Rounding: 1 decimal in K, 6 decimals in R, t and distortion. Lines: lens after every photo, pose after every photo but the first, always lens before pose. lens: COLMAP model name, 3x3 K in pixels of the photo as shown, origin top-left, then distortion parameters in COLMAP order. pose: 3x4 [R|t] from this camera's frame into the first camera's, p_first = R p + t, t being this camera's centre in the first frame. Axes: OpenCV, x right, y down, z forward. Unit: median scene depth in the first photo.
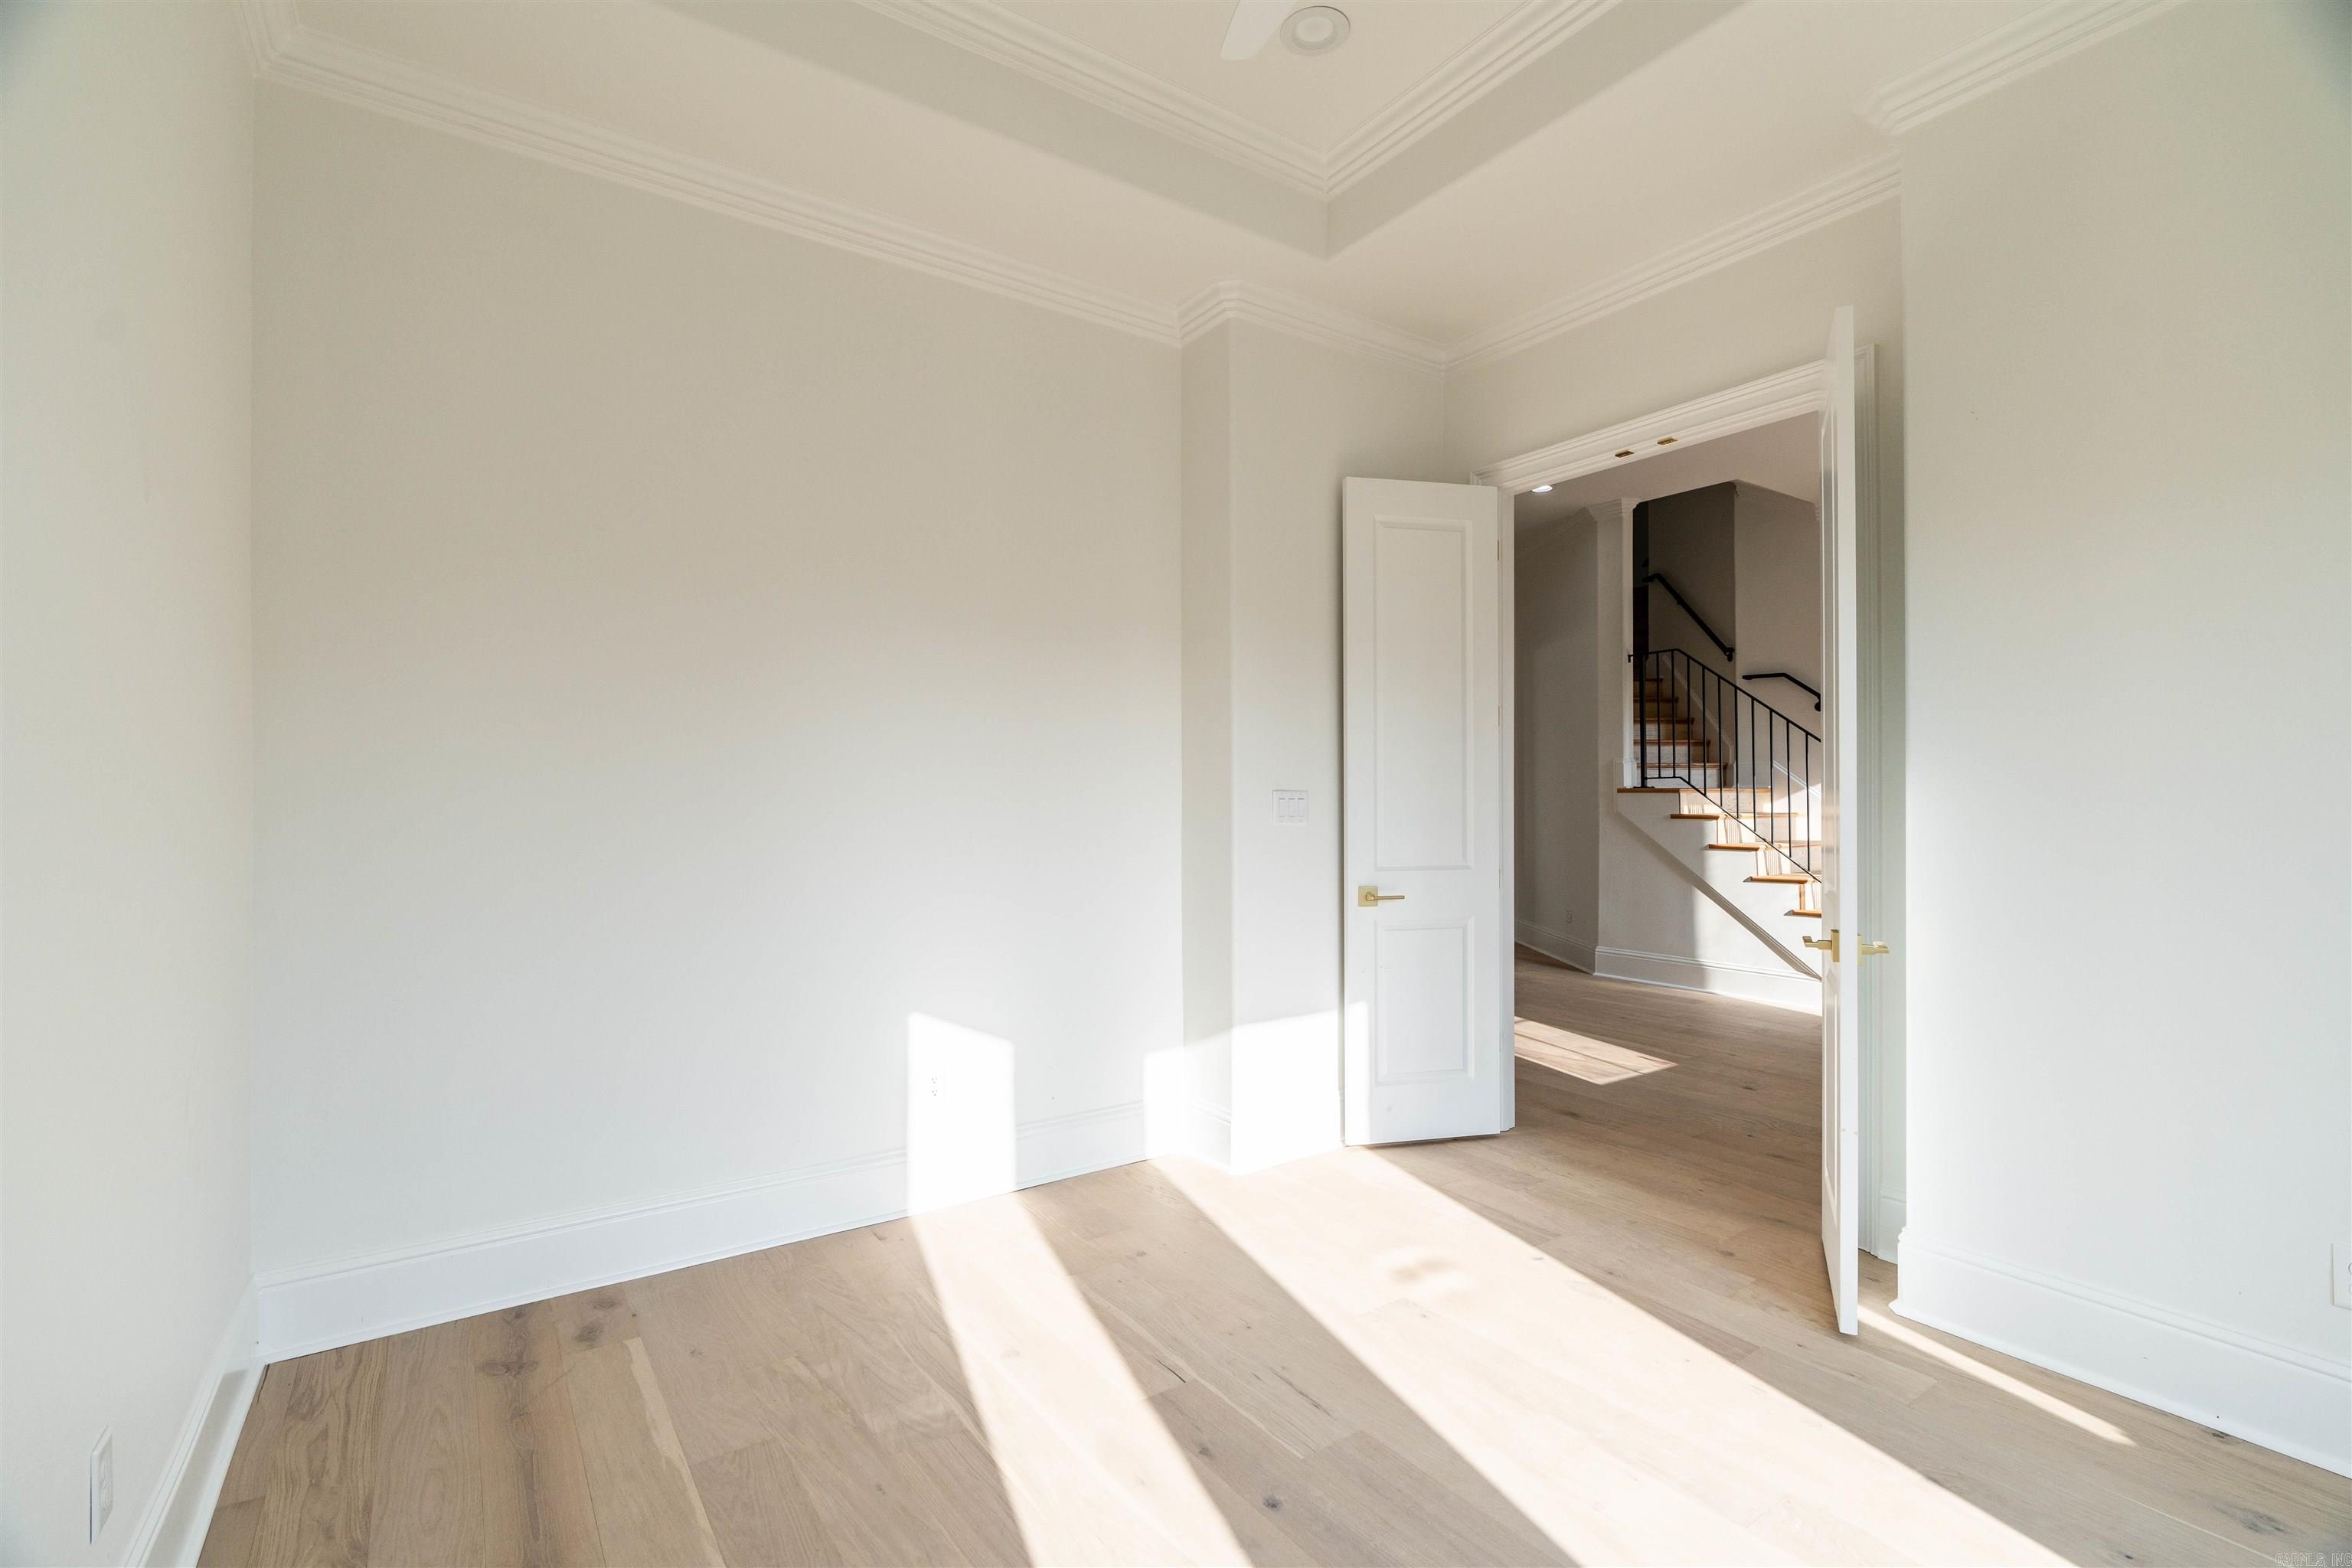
lens RADIAL K [[1058.8, 0, 1168.9], [0, 1058.8, 785.4], [0, 0, 1]] dist [-0.010533, -0.000060]
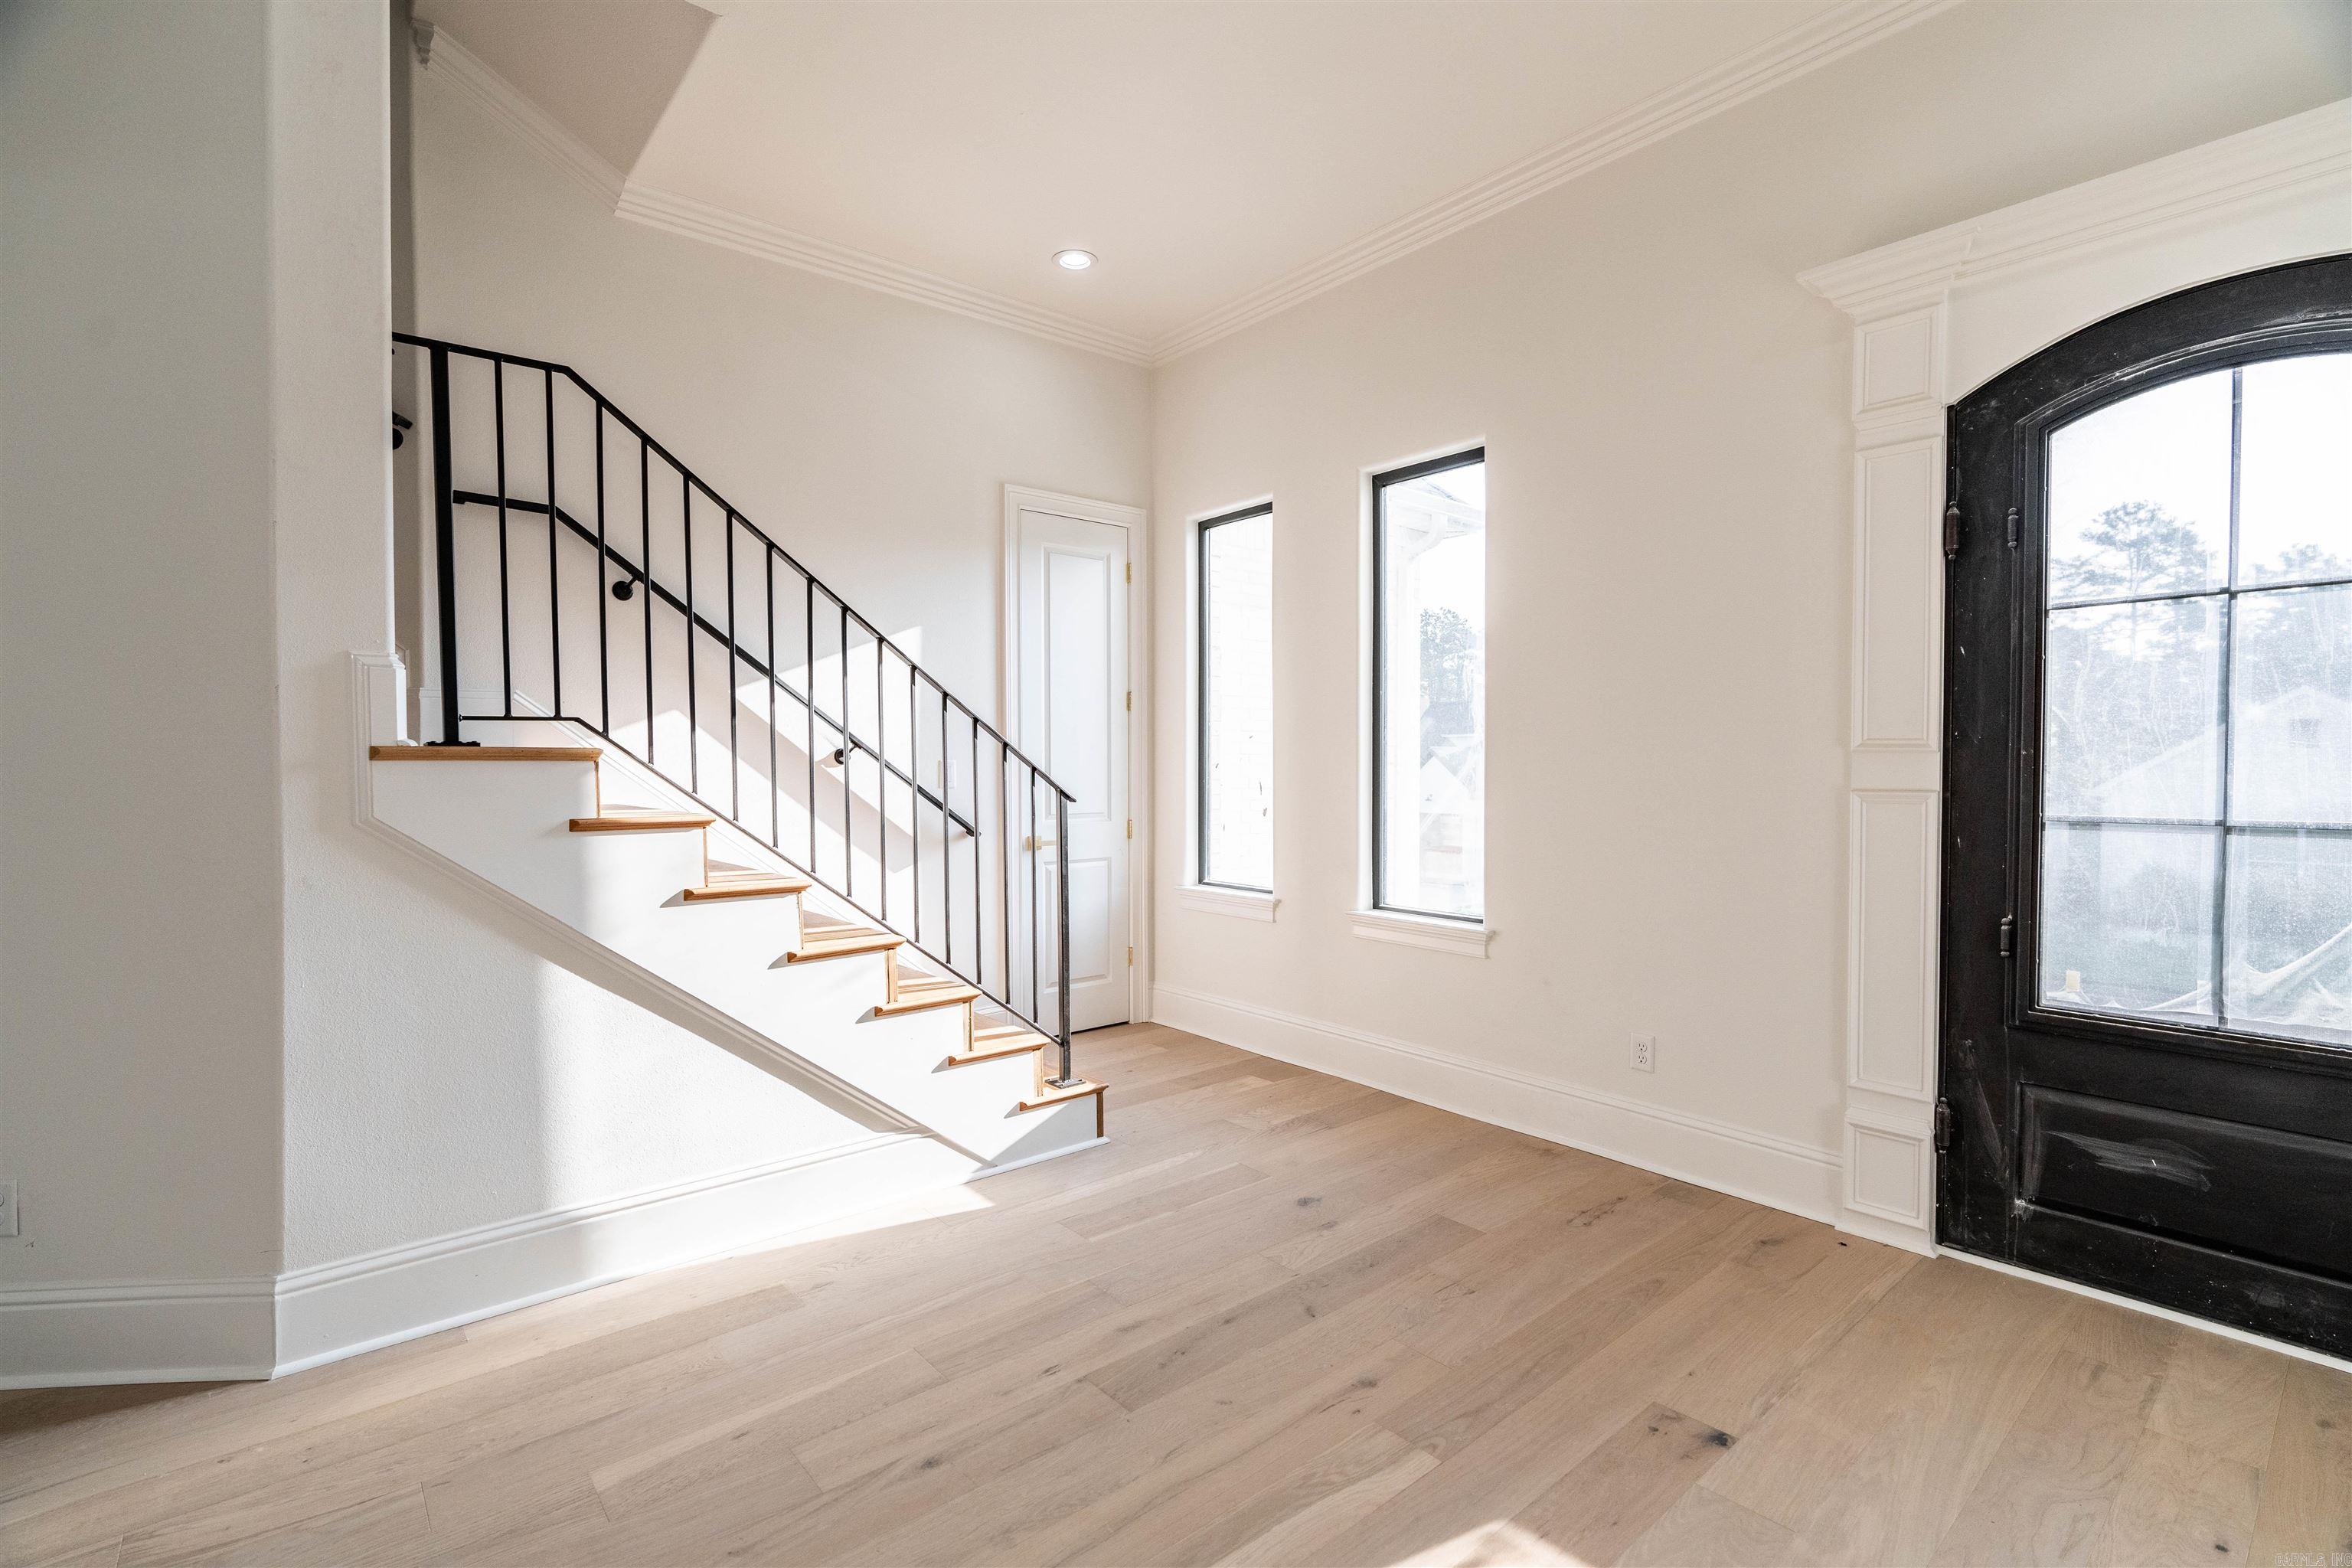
lens RADIAL K [[1058.8, 0, 1168.9], [0, 1058.8, 785.4], [0, 0, 1]] dist [-0.010533, -0.000060]
pose [[-0.095126, -0.023624, 0.995185, 0.093448], [-0.005043, 0.999717, 0.023249, 0.006110], [-0.995453, -0.002807, -0.095218, 0.802629]]
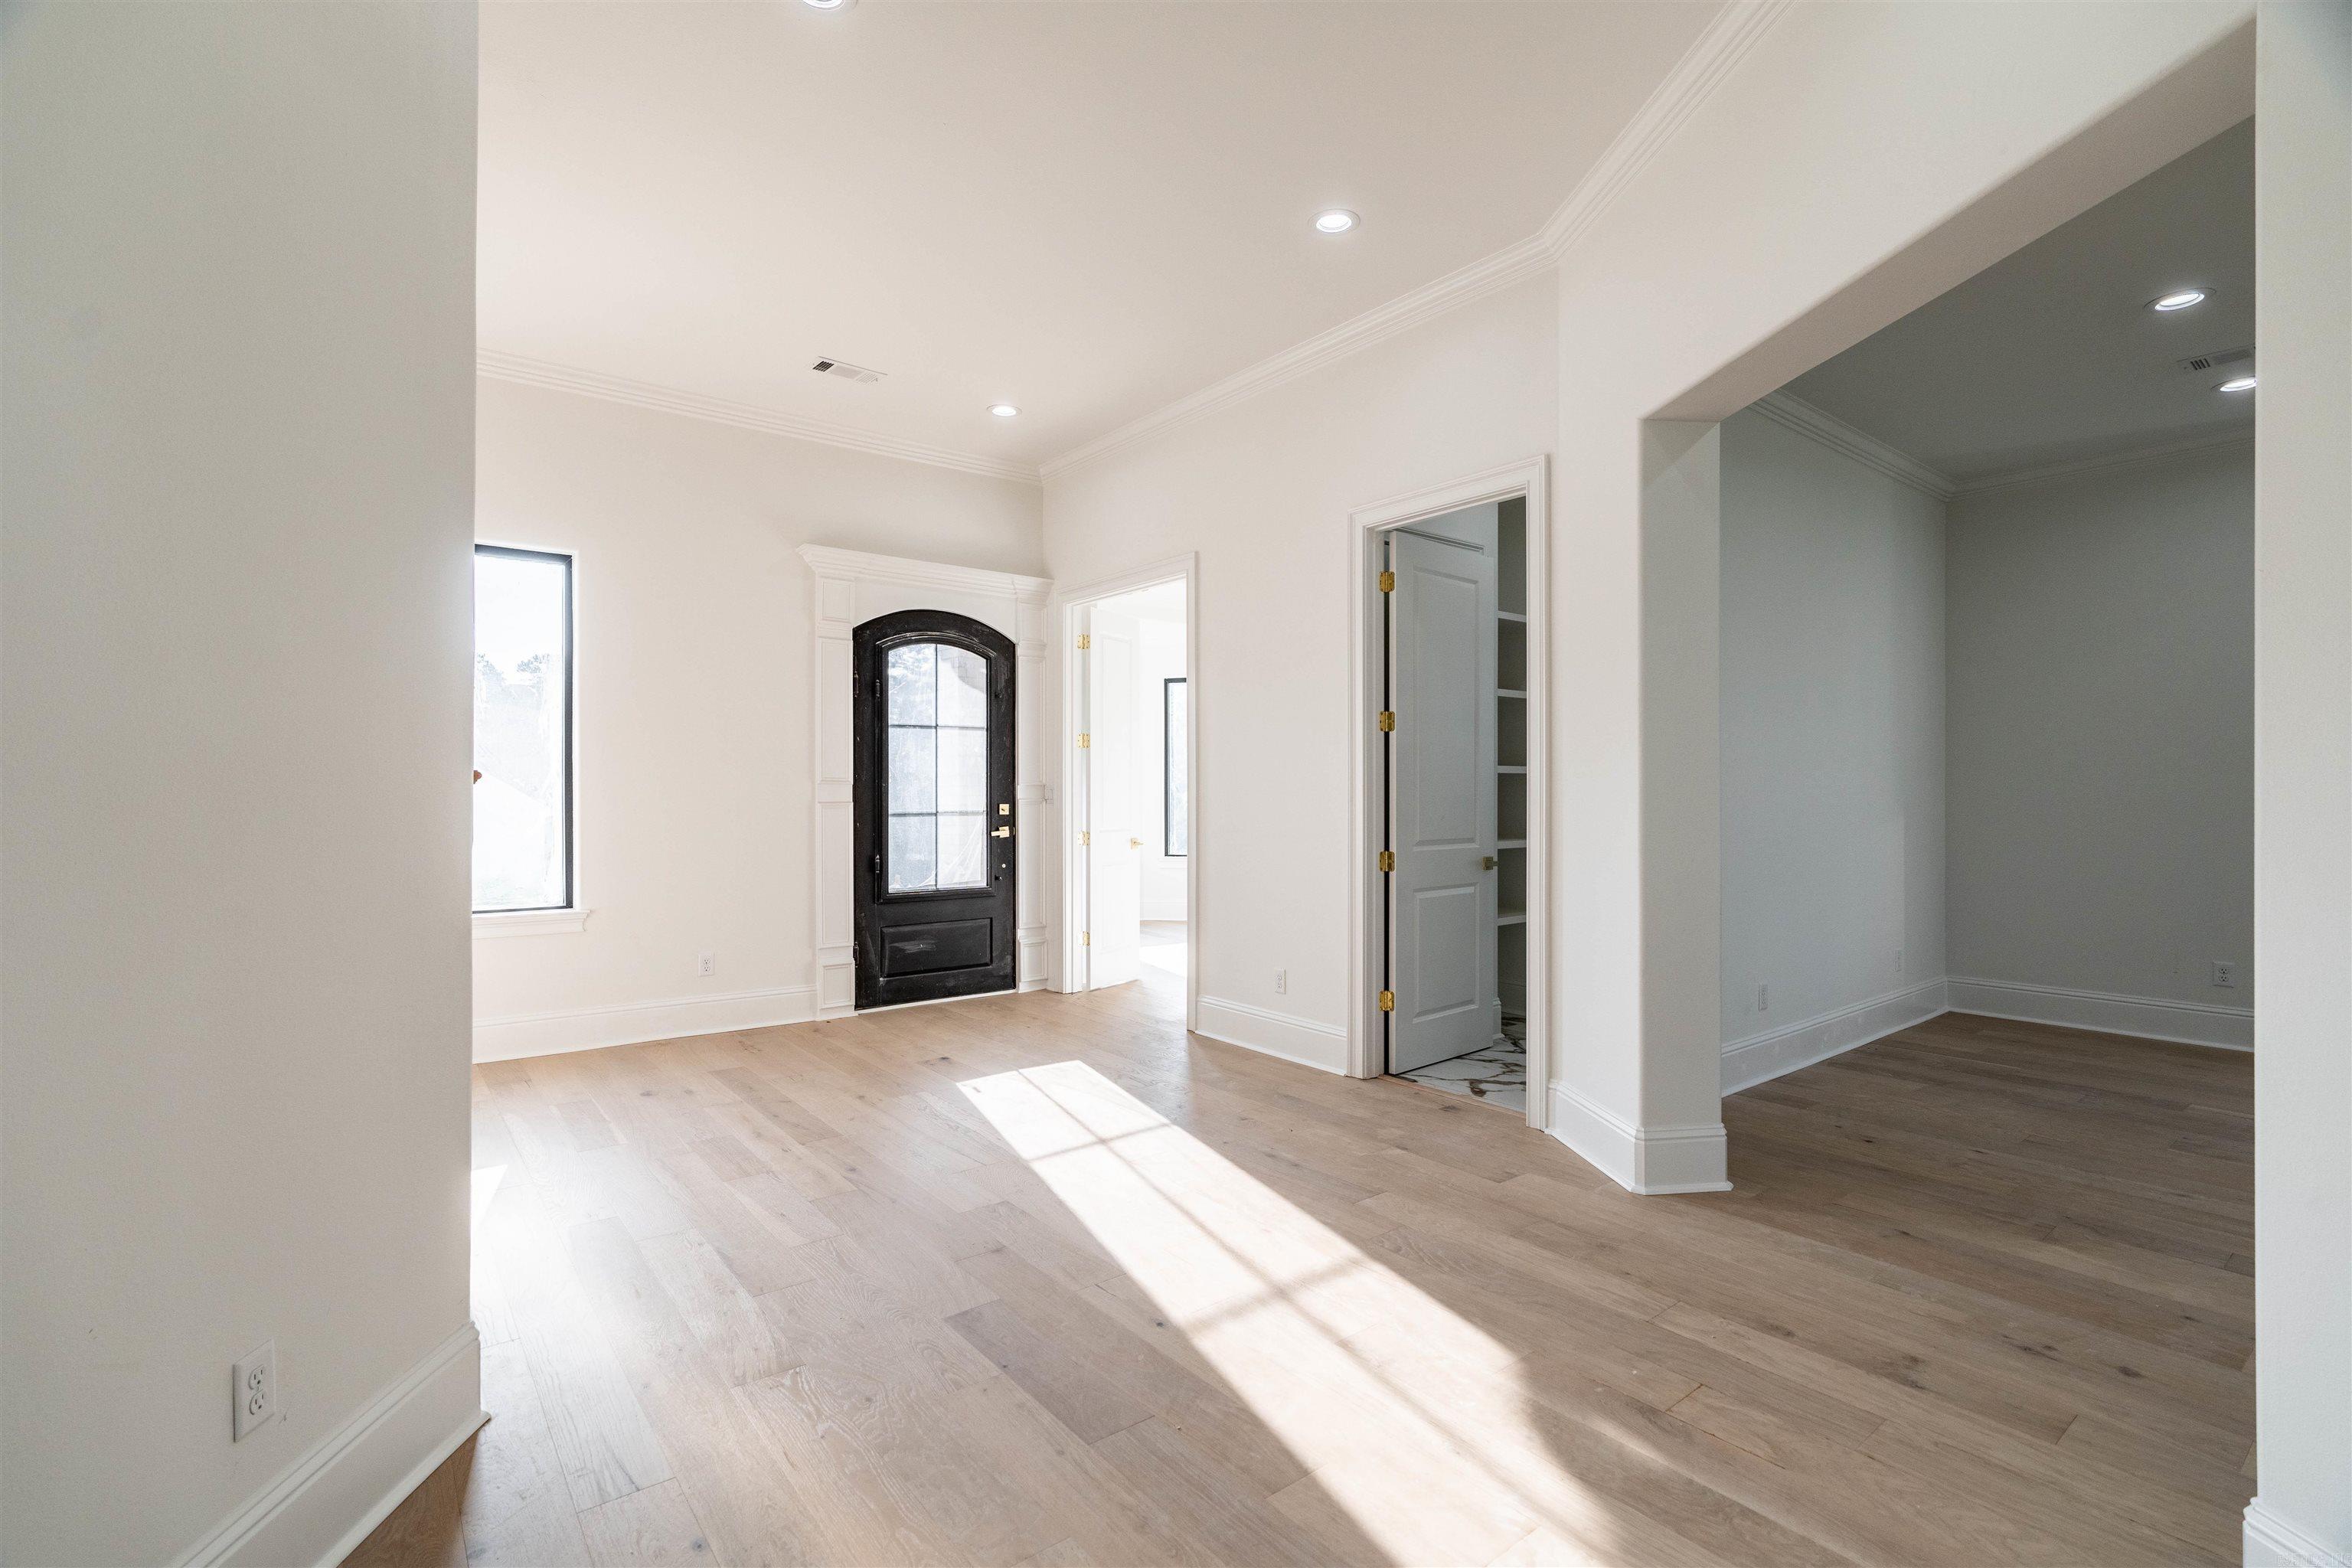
lens RADIAL K [[1058.8, 0, 1168.9], [0, 1058.8, 785.4], [0, 0, 1]] dist [-0.010533, -0.000060]
pose [[-0.998310, -0.004844, -0.057903, 0.241105], [-0.004187, 0.999926, -0.011459, 0.010512], [0.057954, -0.011197, -0.998256, 1.331130]]
